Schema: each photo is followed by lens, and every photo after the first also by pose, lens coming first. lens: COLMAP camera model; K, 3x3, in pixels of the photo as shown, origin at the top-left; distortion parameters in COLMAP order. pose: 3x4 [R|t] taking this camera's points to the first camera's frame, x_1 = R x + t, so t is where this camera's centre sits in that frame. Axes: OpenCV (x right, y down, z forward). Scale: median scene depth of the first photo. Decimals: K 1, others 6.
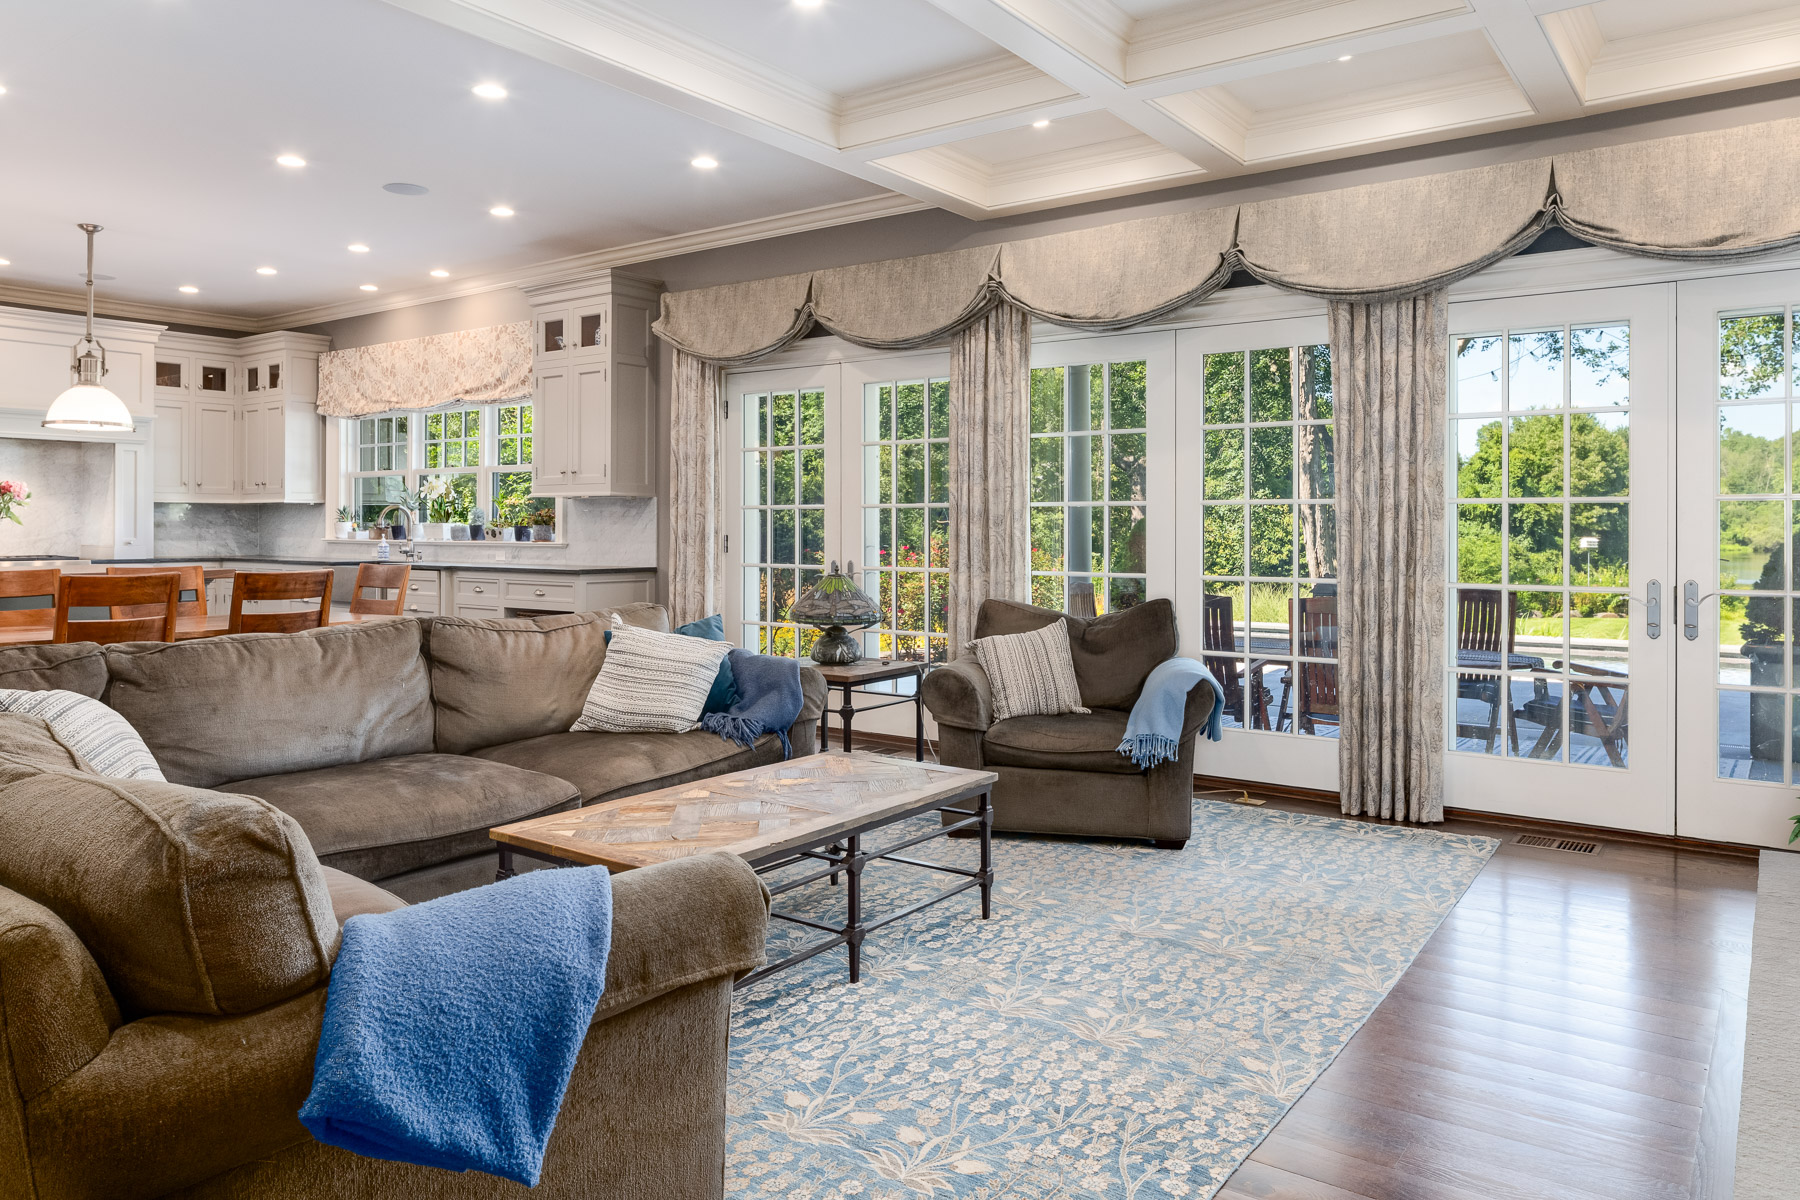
lens RADIAL K [[1228.9, 0, 902.2], [0, 1228.9, 532.0], [0, 0, 1]] dist [-0.010280, 0.002863]
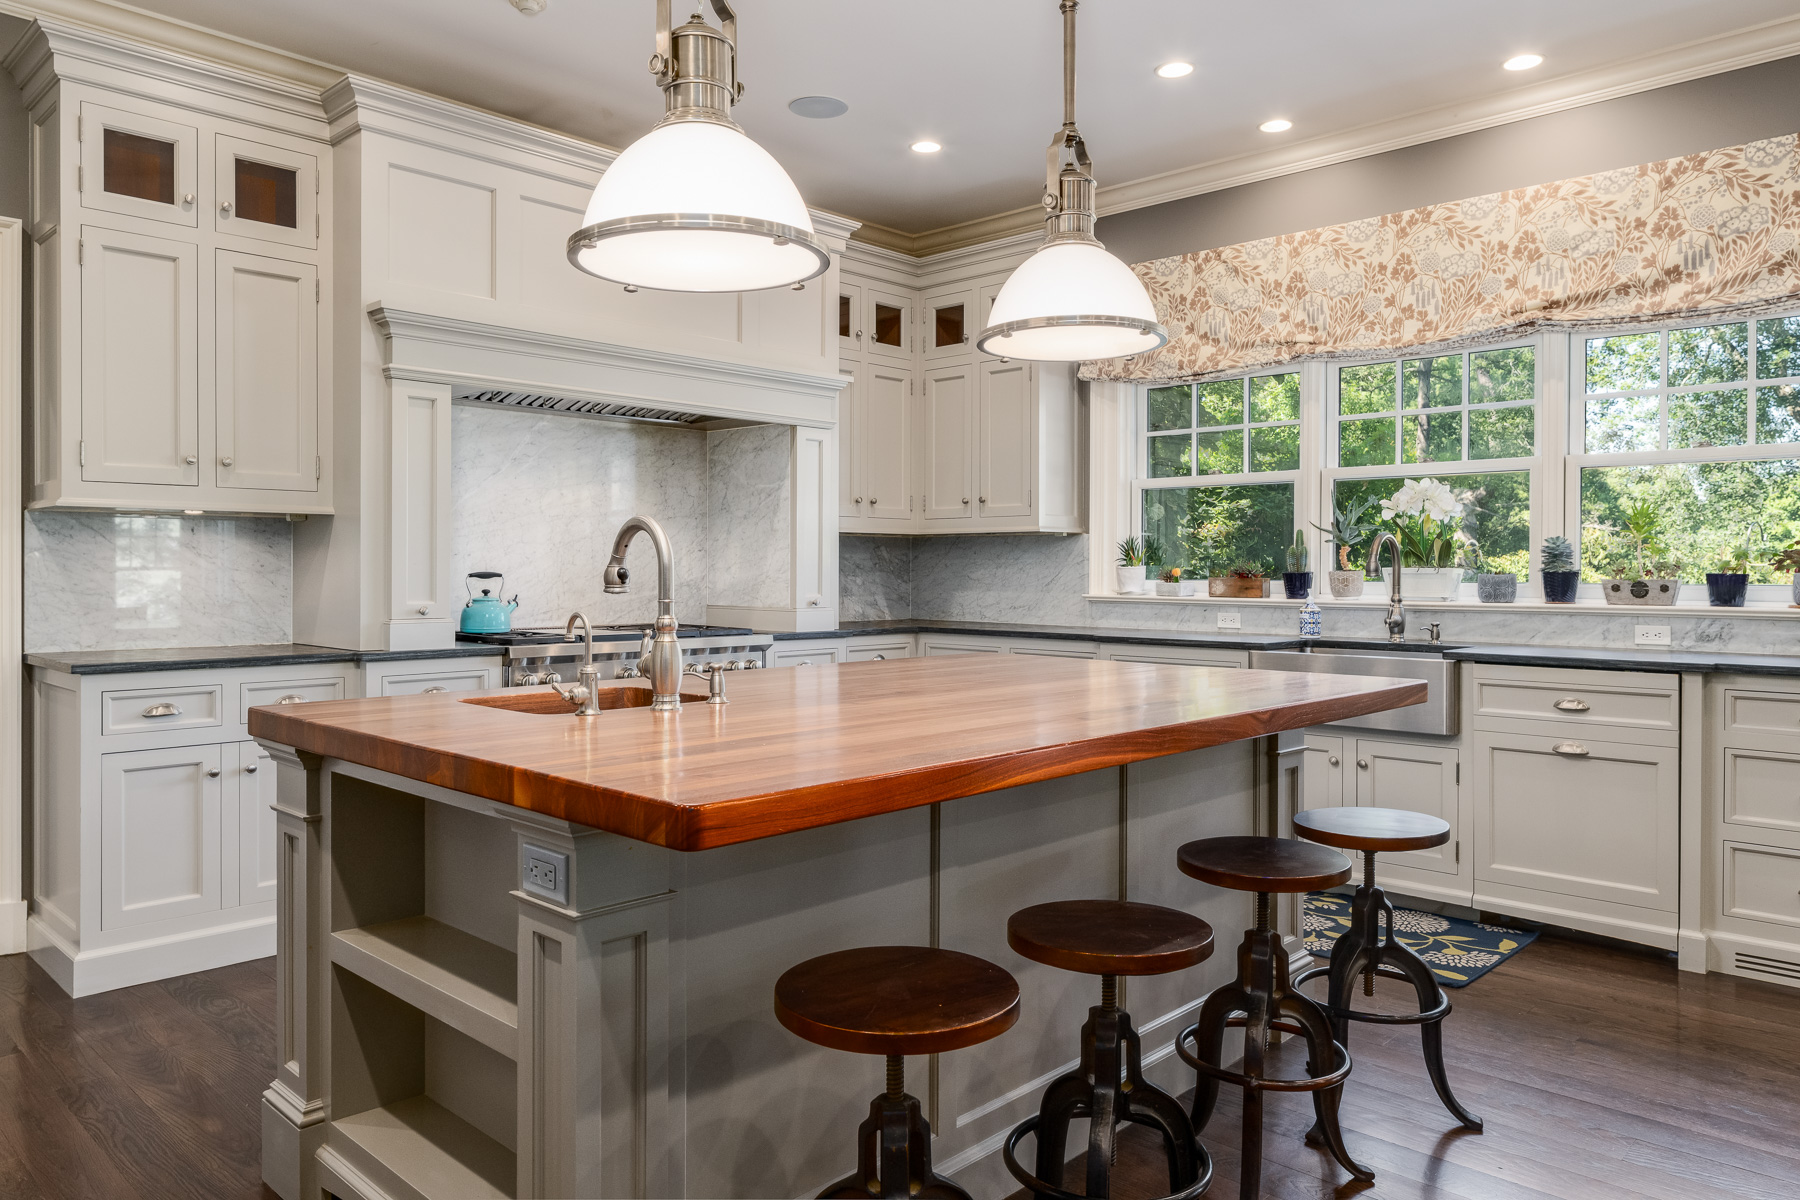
lens RADIAL K [[1228.9, 0, 896.0], [0, 1228.9, 582.7], [0, 0, 1]] dist [-0.010280, 0.002863]
pose [[0.991613, 0.002474, -0.129219, -0.541238], [-0.001705, 0.999980, 0.006066, -0.003913], [0.129231, -0.005795, 0.991598, 0.460266]]
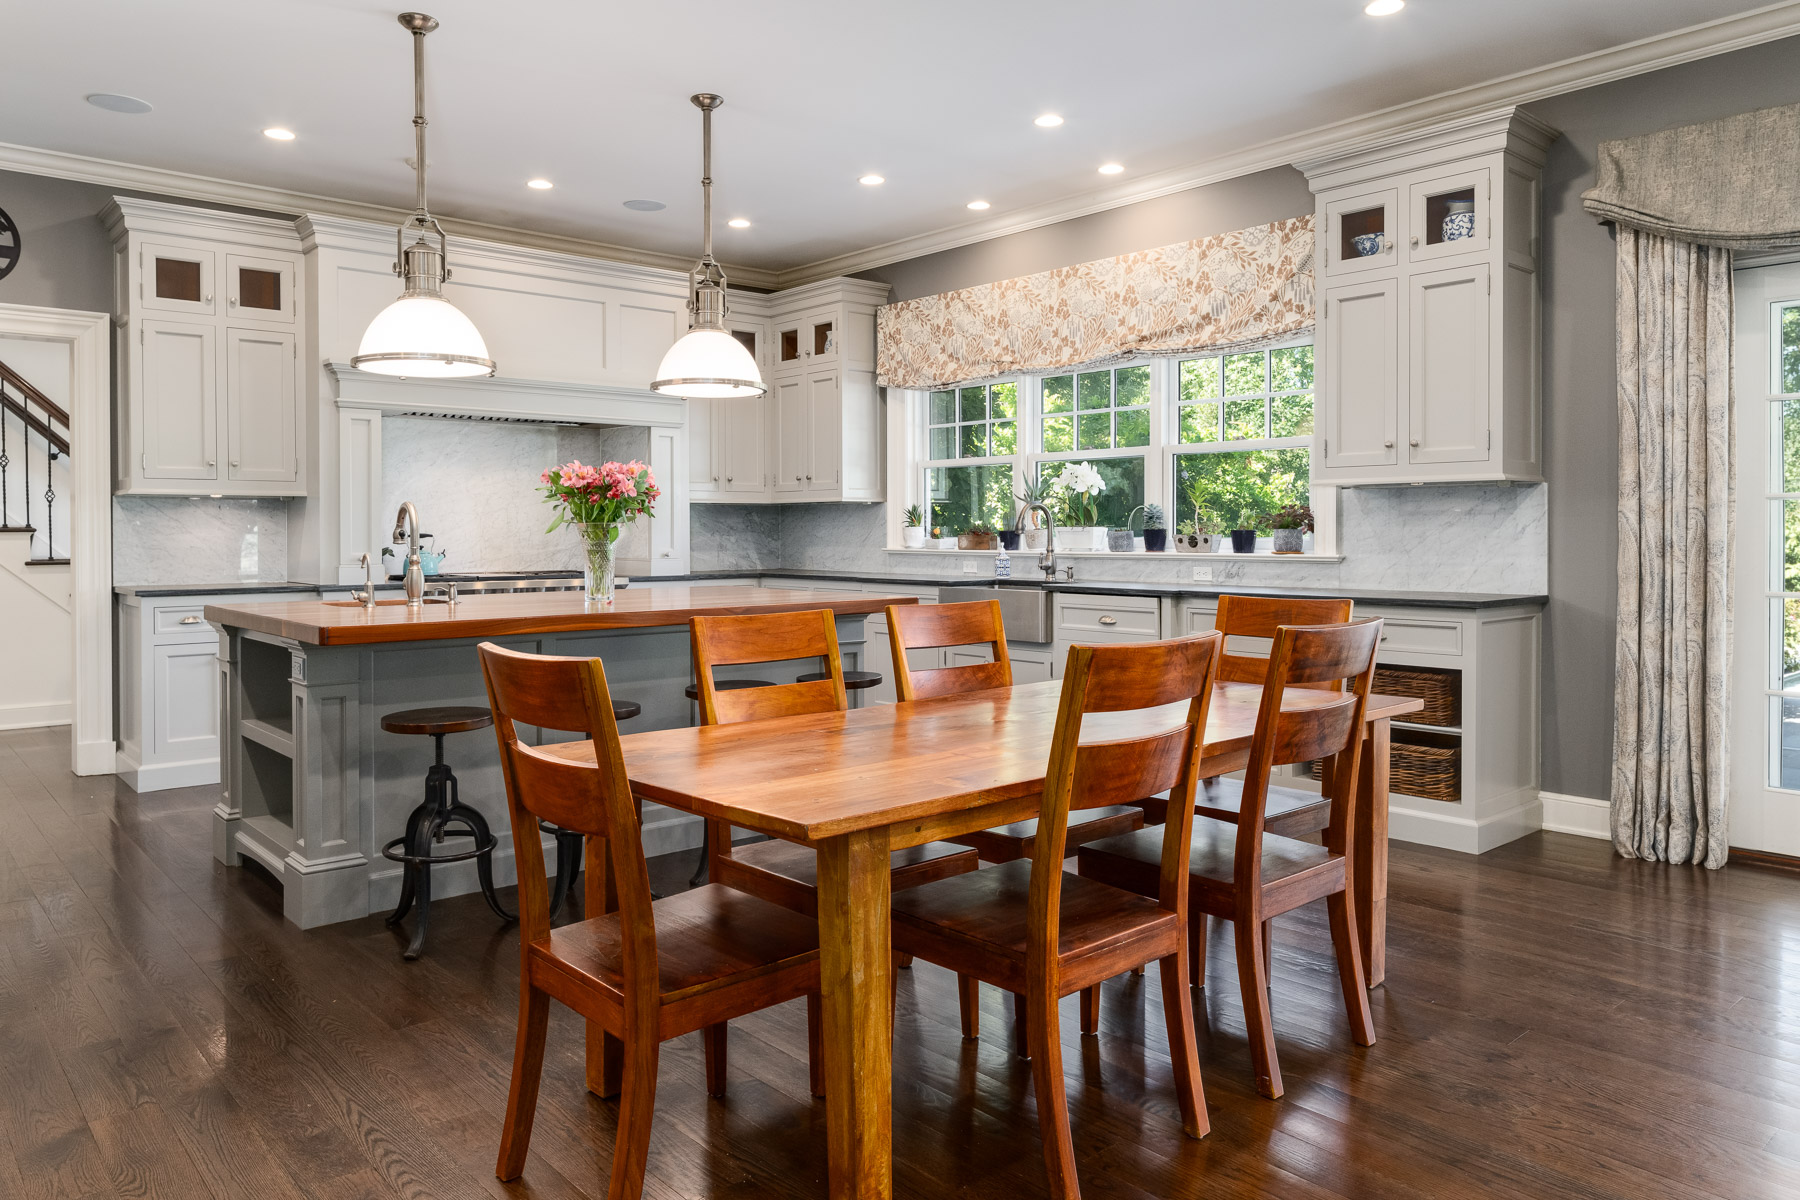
lens RADIAL K [[1228.9, 0, 895.4], [0, 1228.9, 549.4], [0, 0, 1]] dist [-0.010280, 0.002863]
pose [[0.976568, -0.001028, -0.215206, -0.333804], [0.003313, 0.999942, 0.010257, -0.002024], [0.215183, -0.010729, 0.976515, 0.279460]]
